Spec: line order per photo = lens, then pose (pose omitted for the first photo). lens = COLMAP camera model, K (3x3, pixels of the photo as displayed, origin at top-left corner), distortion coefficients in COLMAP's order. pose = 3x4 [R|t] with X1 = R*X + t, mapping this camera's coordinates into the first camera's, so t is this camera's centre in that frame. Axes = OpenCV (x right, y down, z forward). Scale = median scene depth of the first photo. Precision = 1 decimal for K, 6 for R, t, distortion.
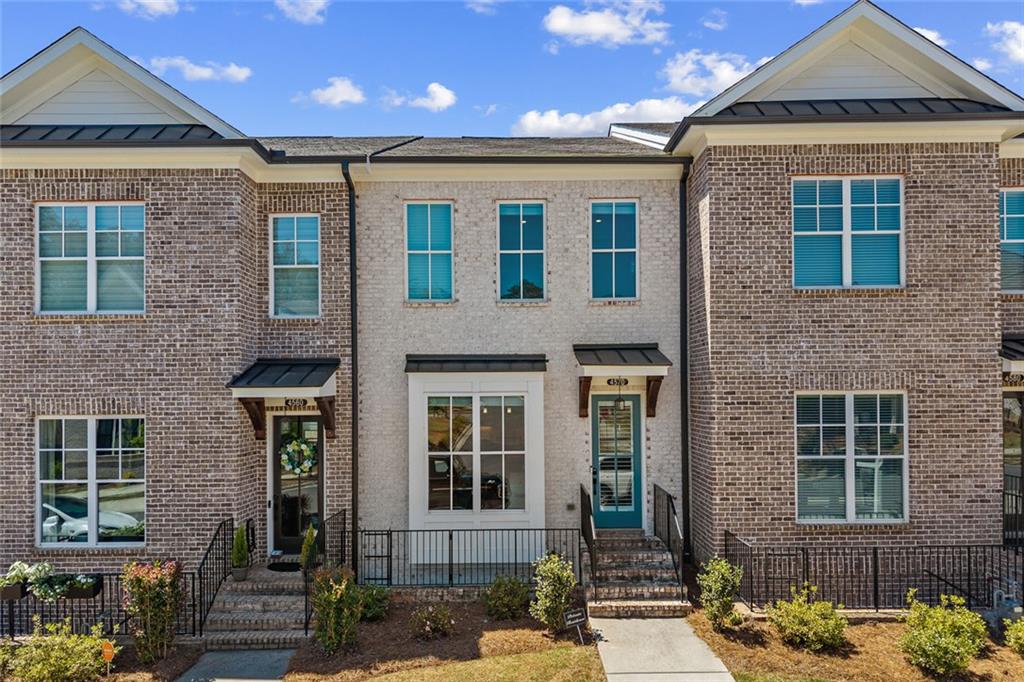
lens RADIAL K [[691.2, 0, 510.3], [0, 691.2, 376.9], [0, 0, 1]] dist [0.002114, -0.000385]
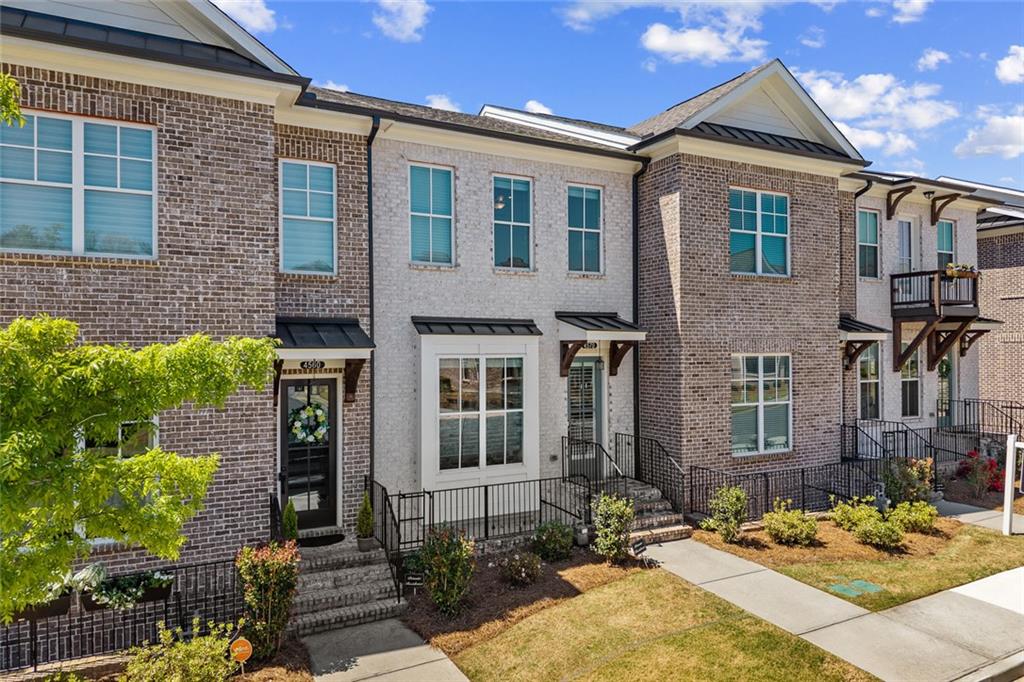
lens RADIAL K [[690.5, 0, 512.0], [0, 690.5, 341.0], [0, 0, 1]] dist [0.001587, -0.002621]
pose [[0.885144, 0.010487, 0.465199, -0.535391], [-0.010037, 0.999944, -0.003445, 0.005873], [-0.465209, -0.001620, 0.885199, 0.056649]]
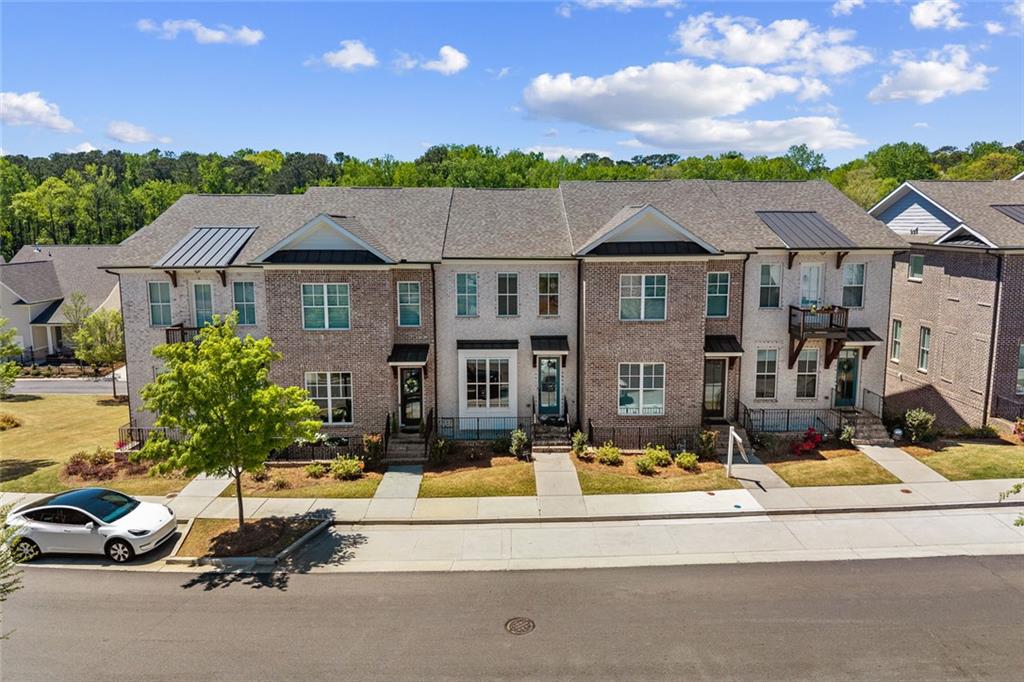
lens RADIAL K [[699.2, 0, 512.2], [0, 699.2, 294.0], [0, 0, 1]] dist [0.057936, -0.000635]
pose [[0.999862, 0.003030, 0.016309, -0.007071], [-0.005110, 0.991621, 0.129079, -0.530651], [-0.015782, -0.129144, 0.991500, -1.400310]]
